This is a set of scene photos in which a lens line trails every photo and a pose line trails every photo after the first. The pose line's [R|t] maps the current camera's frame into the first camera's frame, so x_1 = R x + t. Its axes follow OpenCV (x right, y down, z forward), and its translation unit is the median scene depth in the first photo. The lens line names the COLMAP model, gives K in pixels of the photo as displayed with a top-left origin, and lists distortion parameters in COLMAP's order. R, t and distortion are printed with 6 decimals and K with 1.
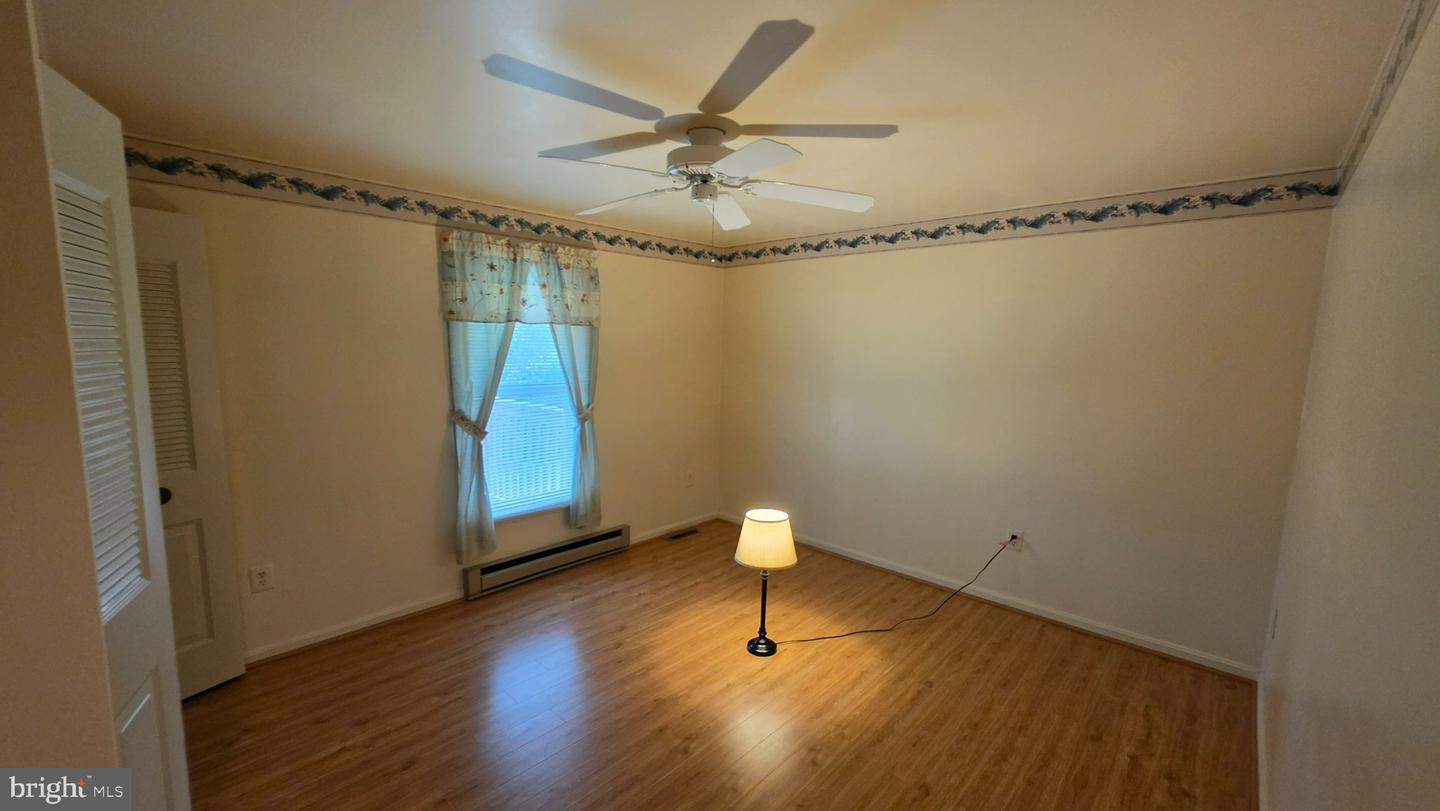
lens RADIAL K [[579.9, 0, 710.3], [0, 579.9, 411.3], [0, 0, 1]] dist [-0.001917, 0.000048]
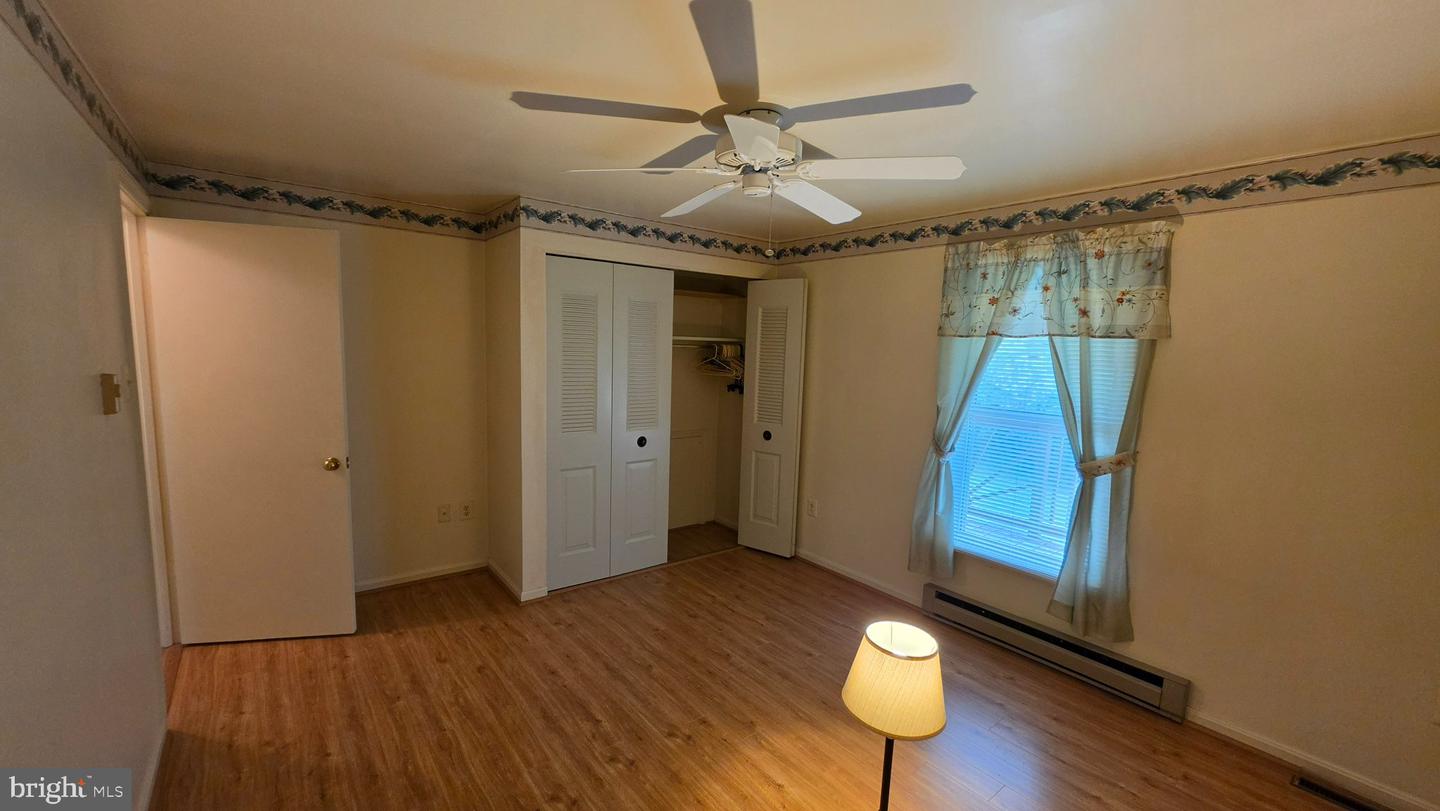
lens RADIAL K [[579.9, 0, 707.9], [0, 579.9, 417.6], [0, 0, 1]] dist [-0.001917, 0.000048]
pose [[-0.163548, 0.100132, -0.981441, 0.583851], [-0.157321, 0.979458, 0.126146, -0.073733], [0.973911, 0.175032, -0.144436, 0.712041]]
